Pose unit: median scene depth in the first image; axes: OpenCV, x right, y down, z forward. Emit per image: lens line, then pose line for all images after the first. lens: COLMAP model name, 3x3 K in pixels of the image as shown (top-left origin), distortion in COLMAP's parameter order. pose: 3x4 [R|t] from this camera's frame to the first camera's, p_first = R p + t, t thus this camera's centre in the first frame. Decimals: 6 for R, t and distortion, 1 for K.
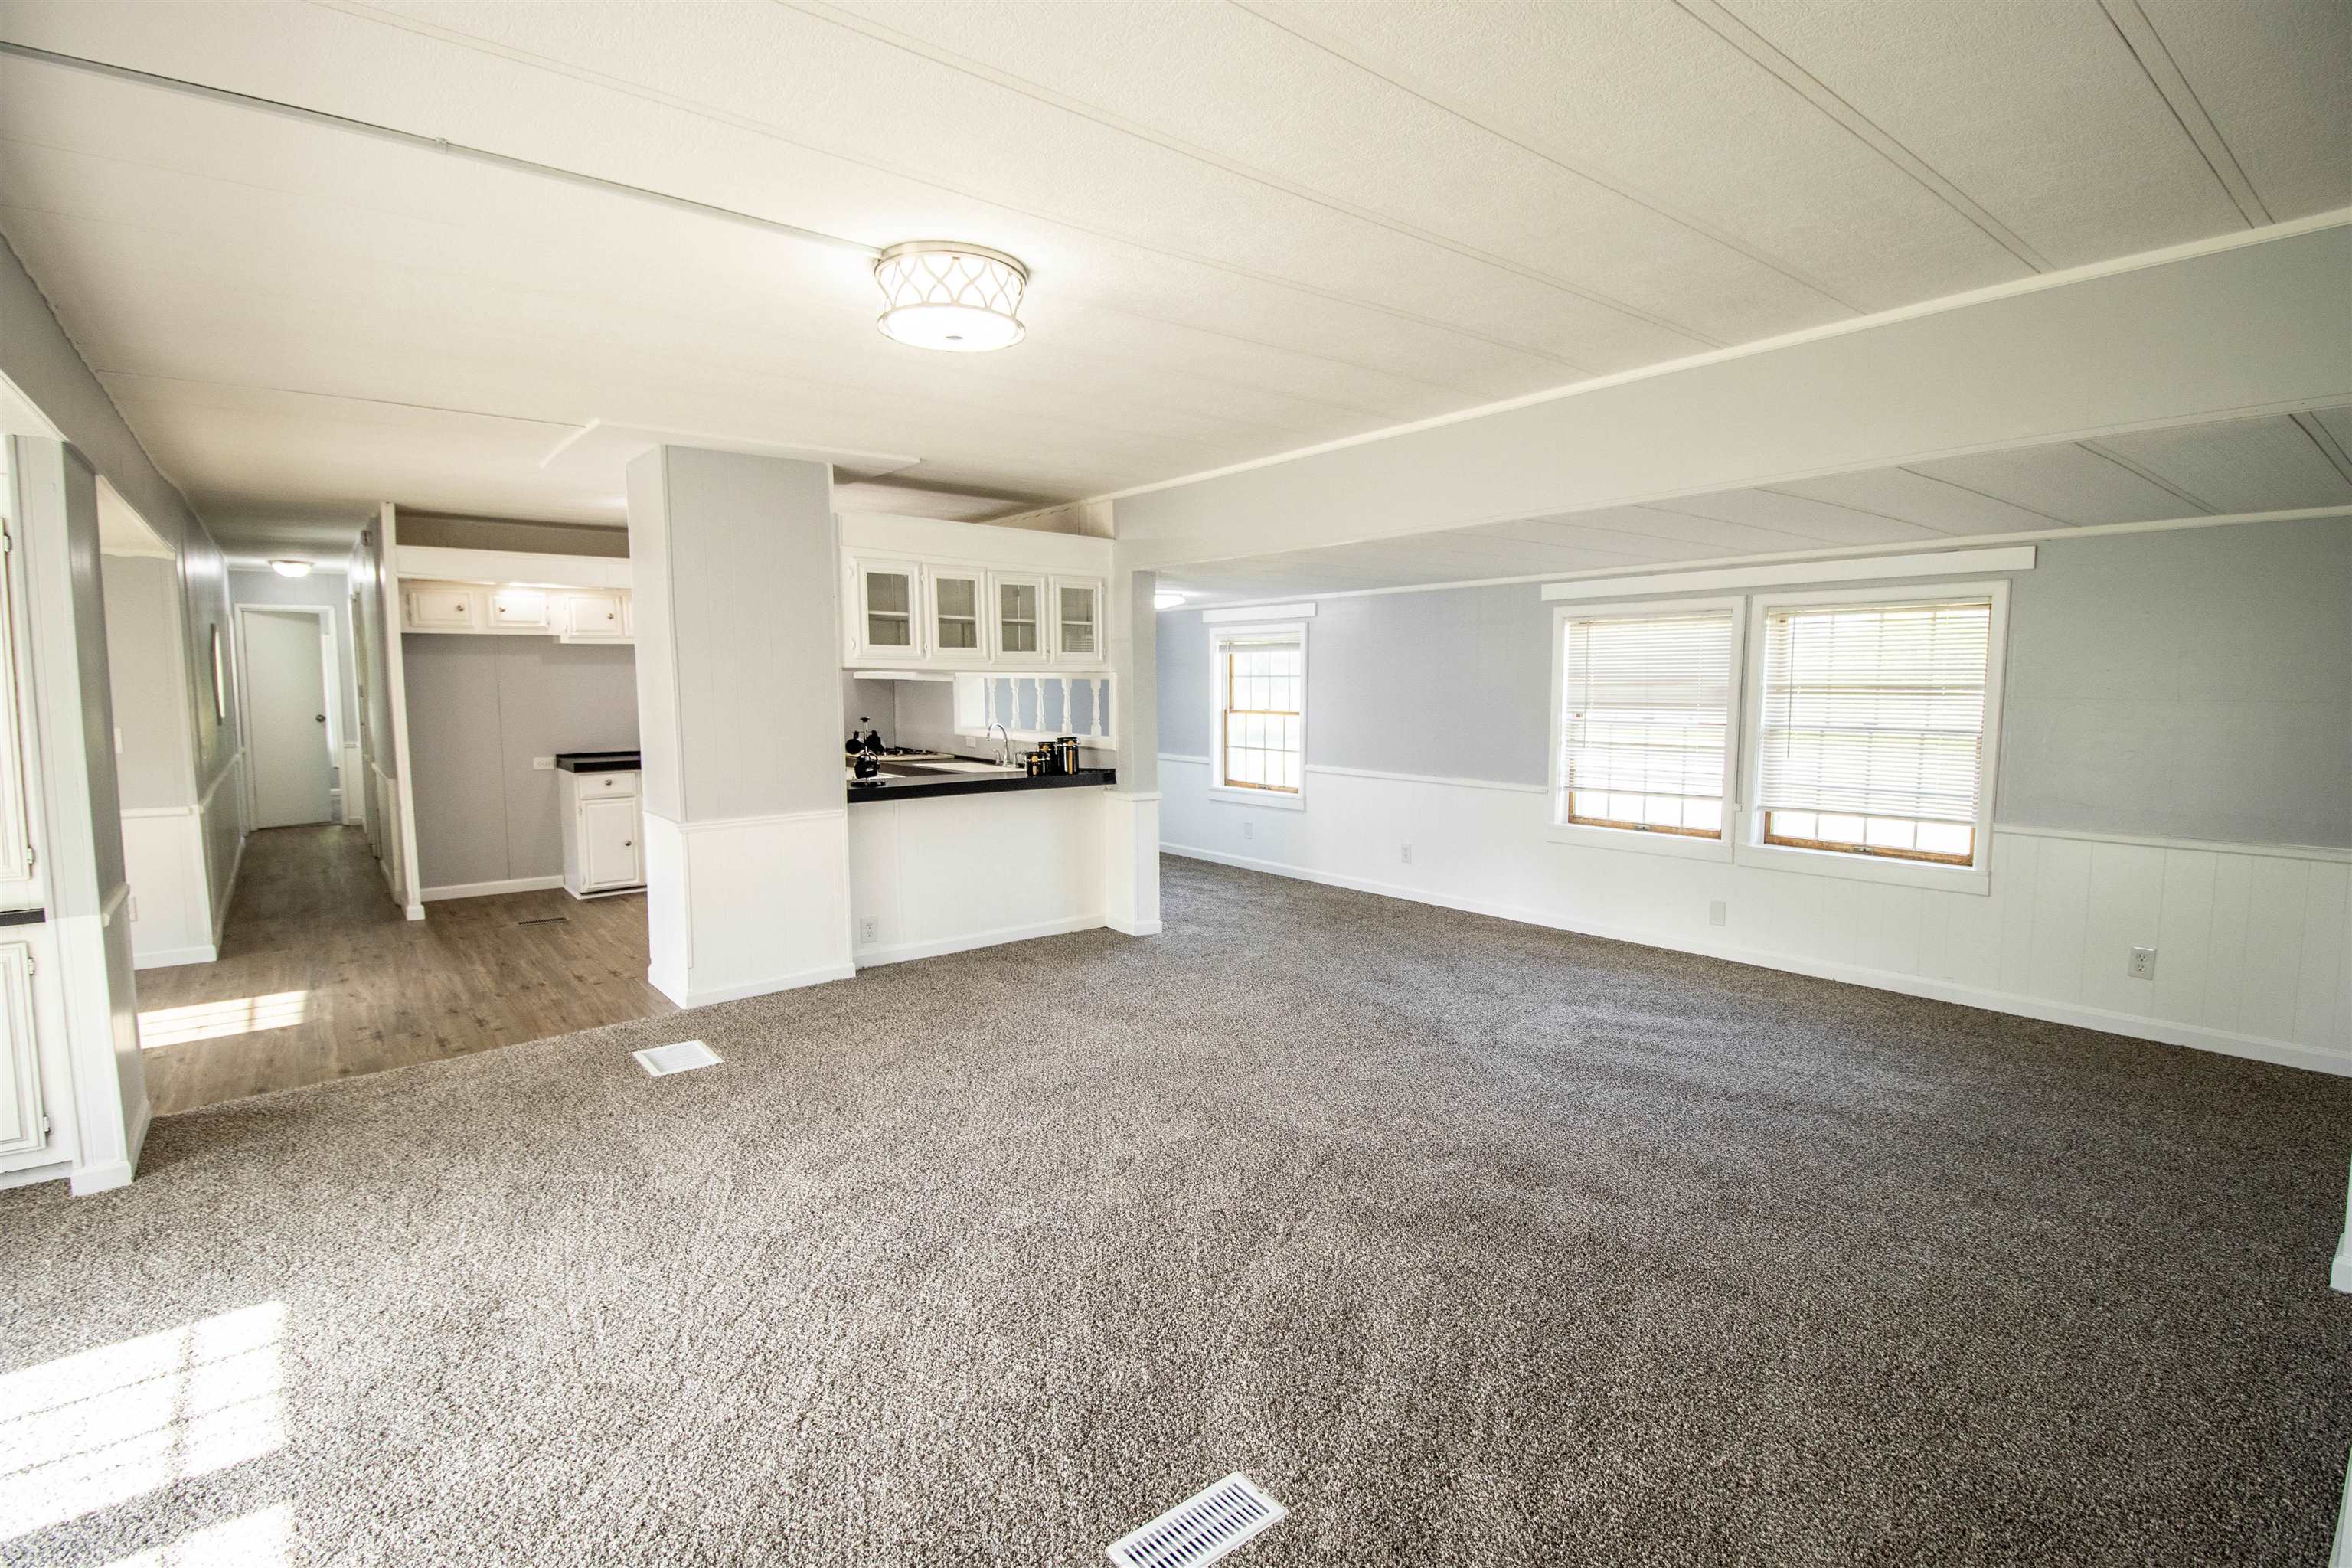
lens RADIAL K [[1094.9, 0, 1196.2], [0, 1094.9, 775.9], [0, 0, 1]] dist [-0.006311, -0.000733]
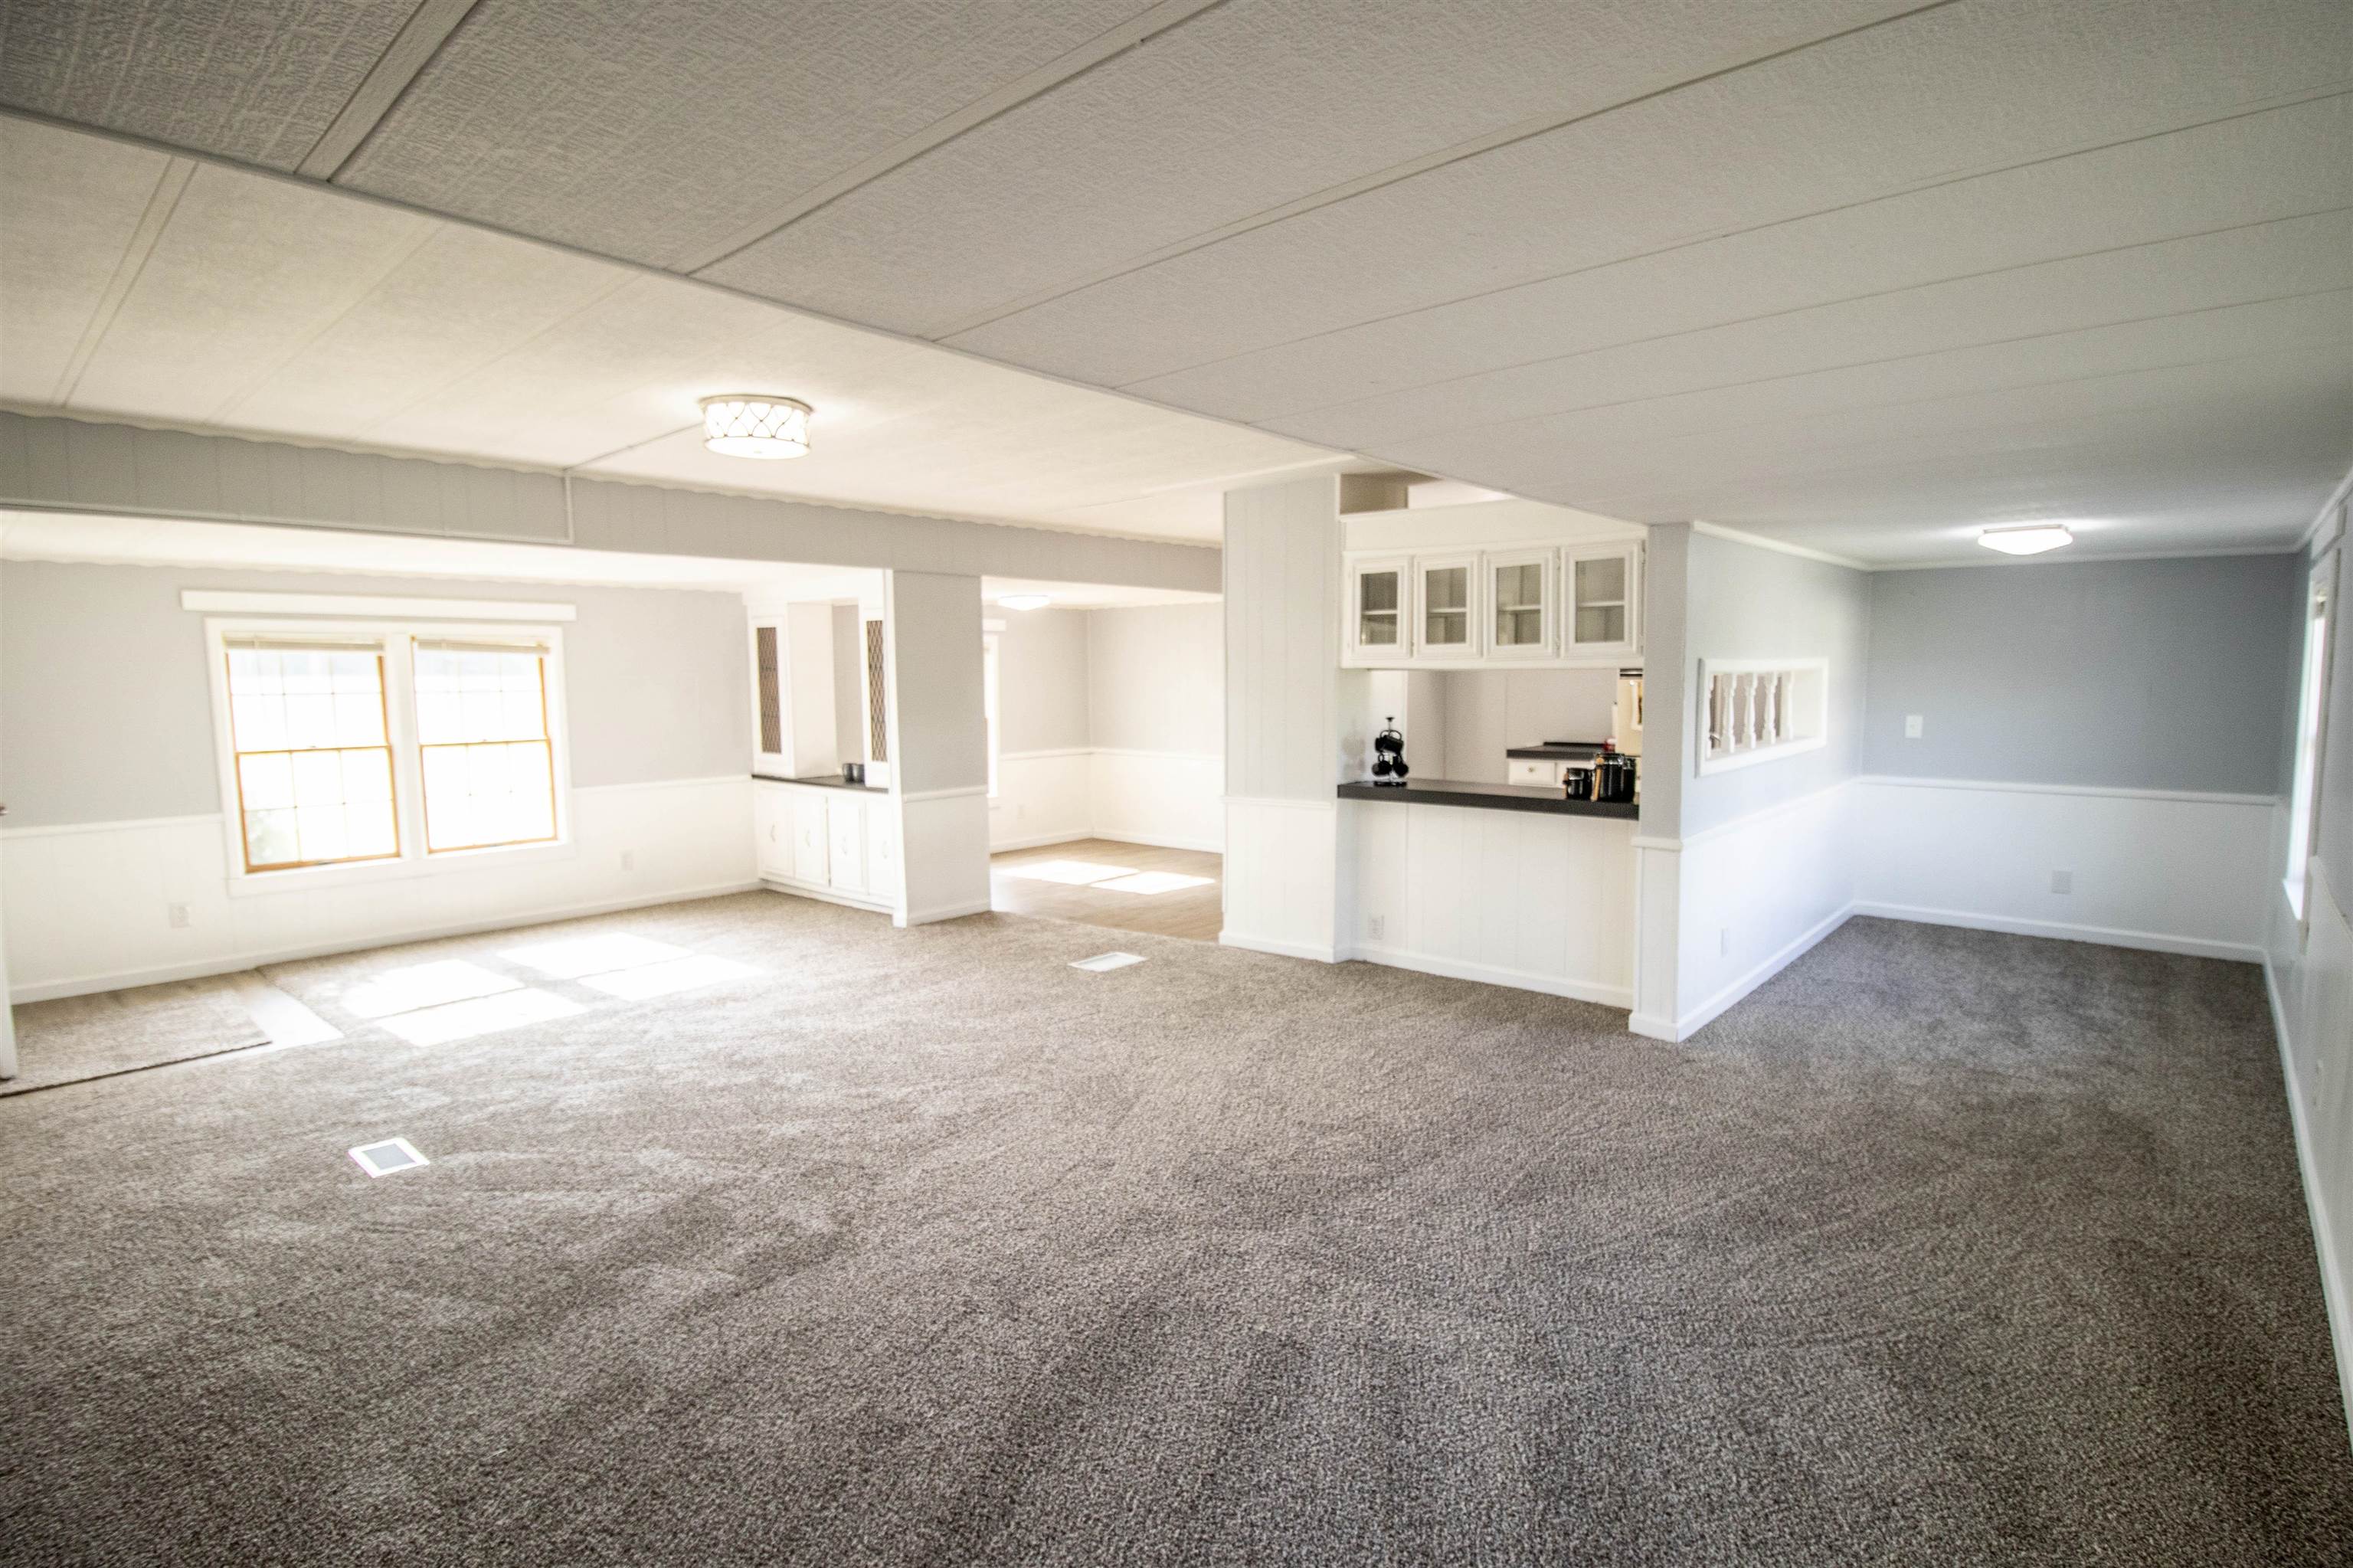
lens RADIAL K [[1095.4, 0, 1189.6], [0, 1095.4, 780.4], [0, 0, 1]] dist [-0.006311, -0.000733]
pose [[0.192607, 0.089193, -0.977214, 1.259851], [-0.074937, 0.994289, 0.075981, -0.112894], [0.978410, 0.058595, 0.198191, 1.209665]]
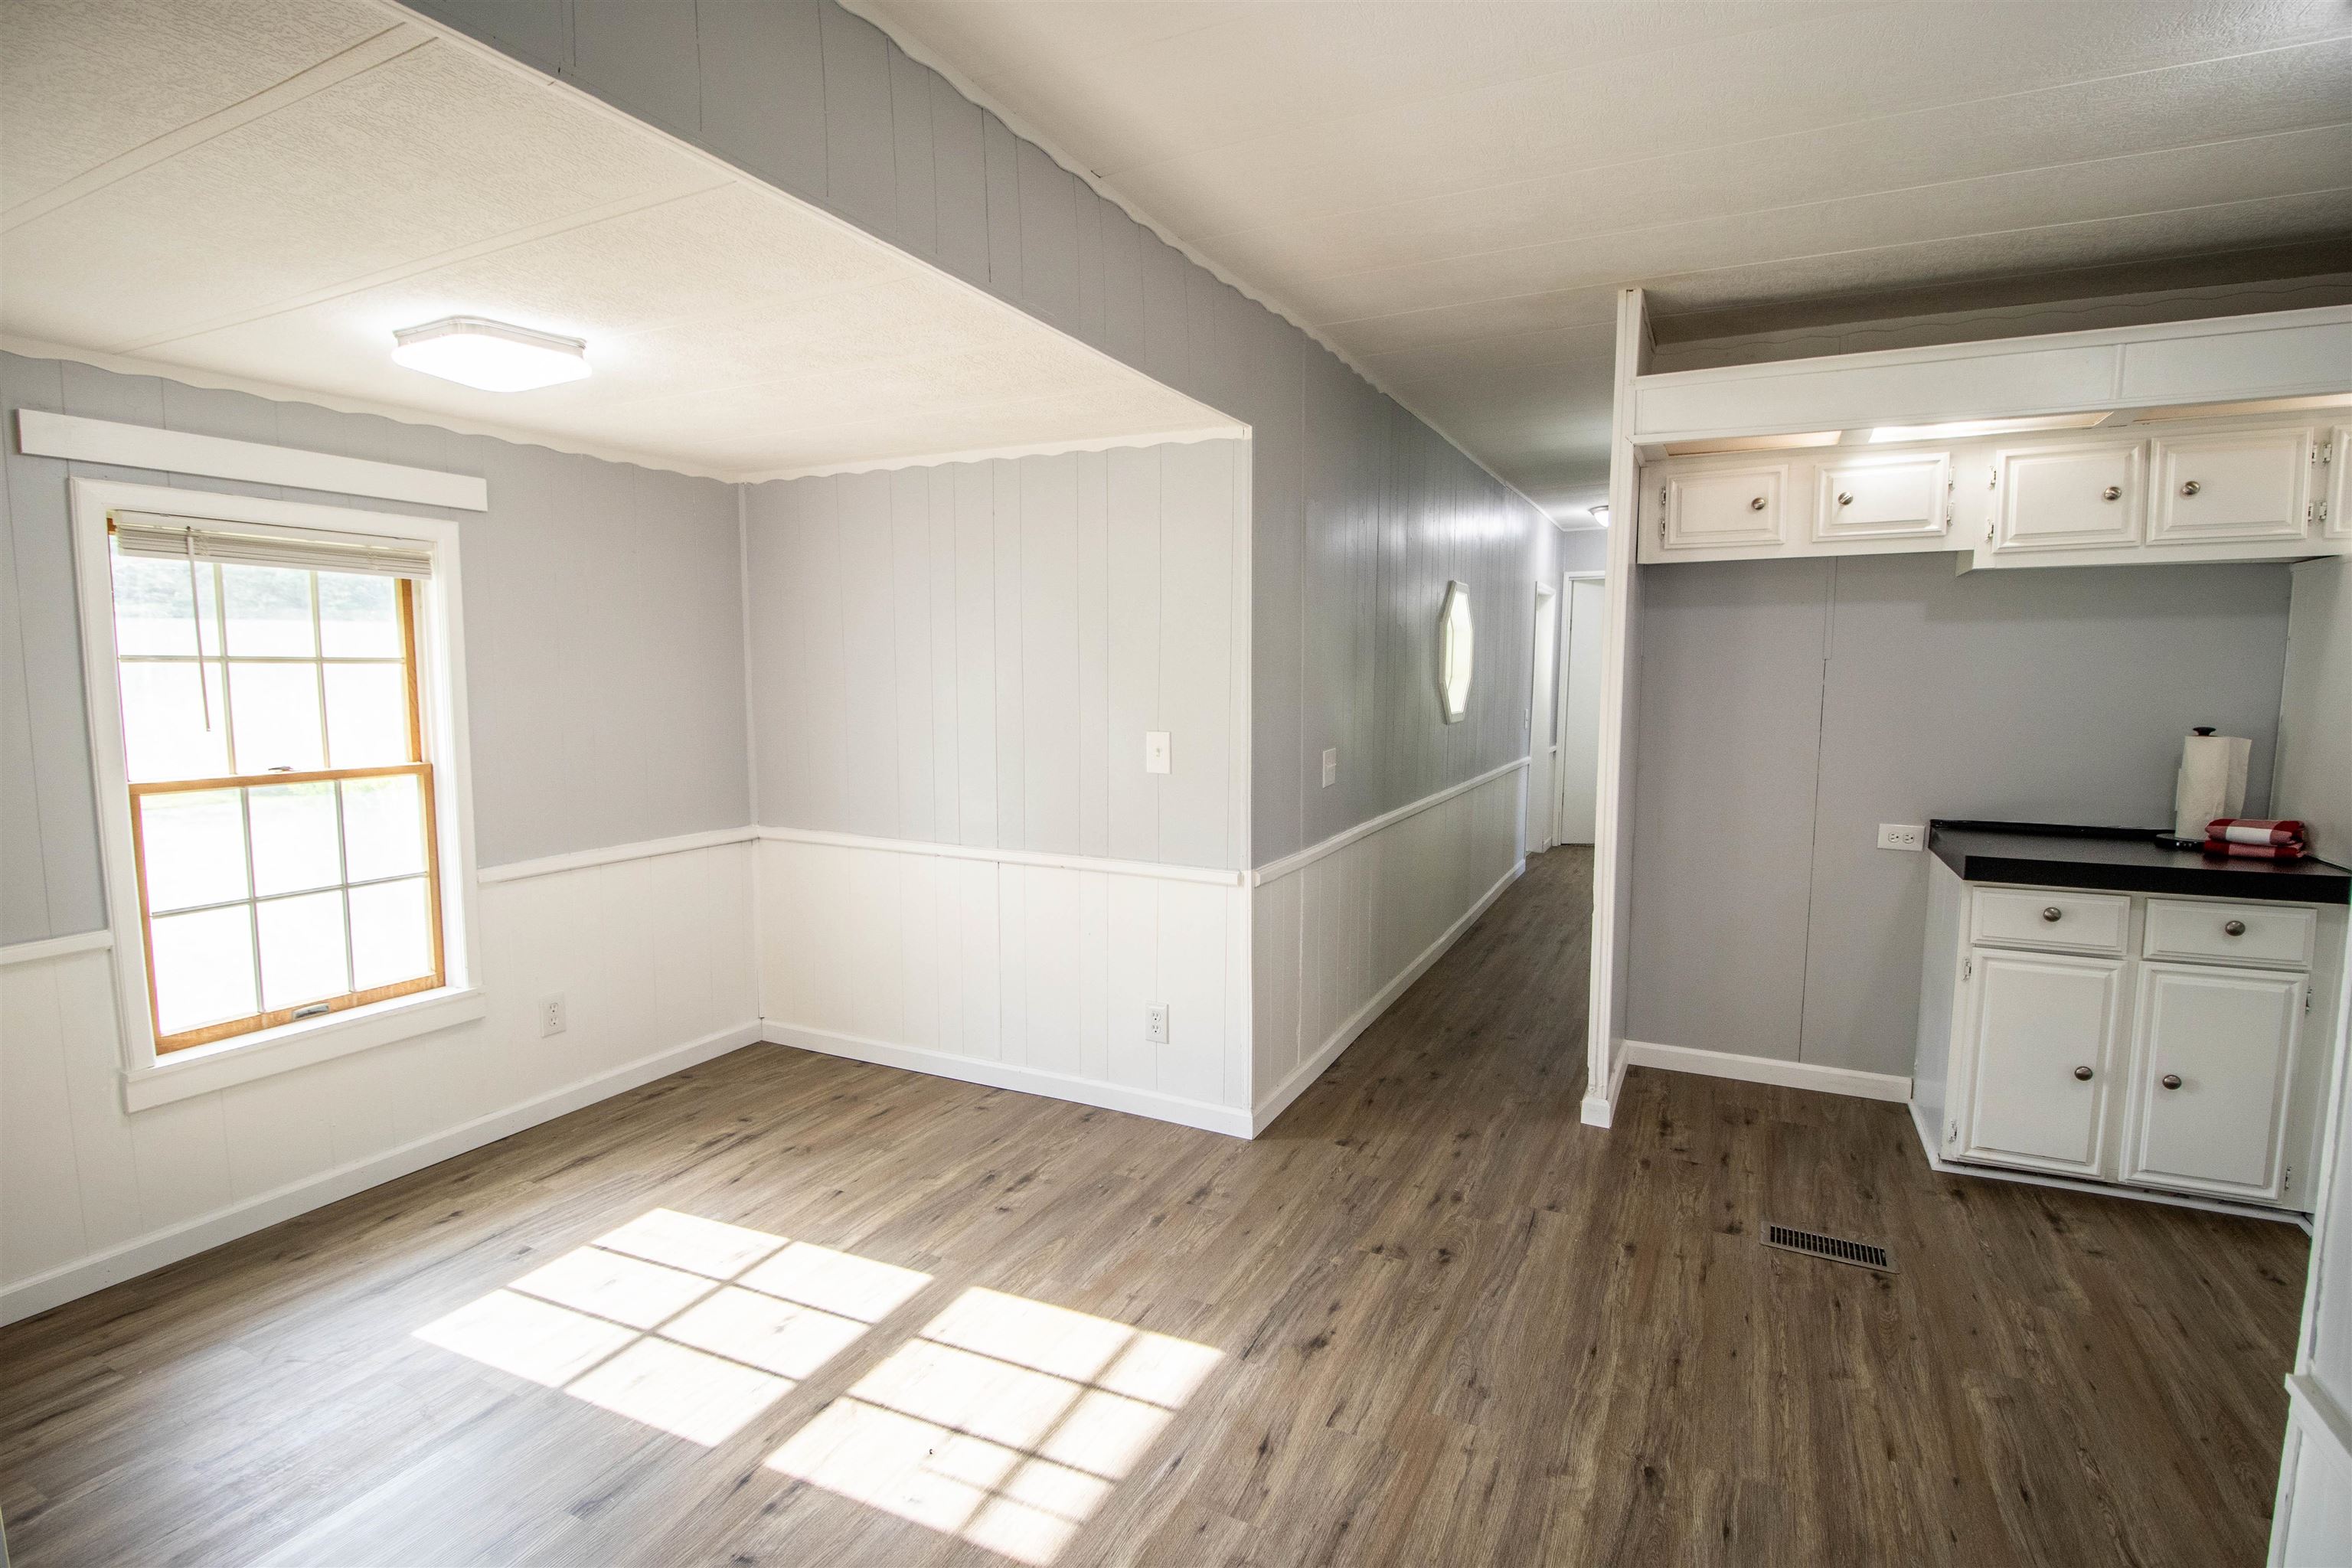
lens RADIAL K [[1094.9, 0, 1178.4], [0, 1094.9, 783.2], [0, 0, 1]] dist [-0.006311, -0.000733]
pose [[0.403461, 0.099250, -0.909598, -0.246119], [-0.087800, 0.993712, 0.069484, -0.032238], [0.910775, 0.051829, 0.409638, 0.432421]]
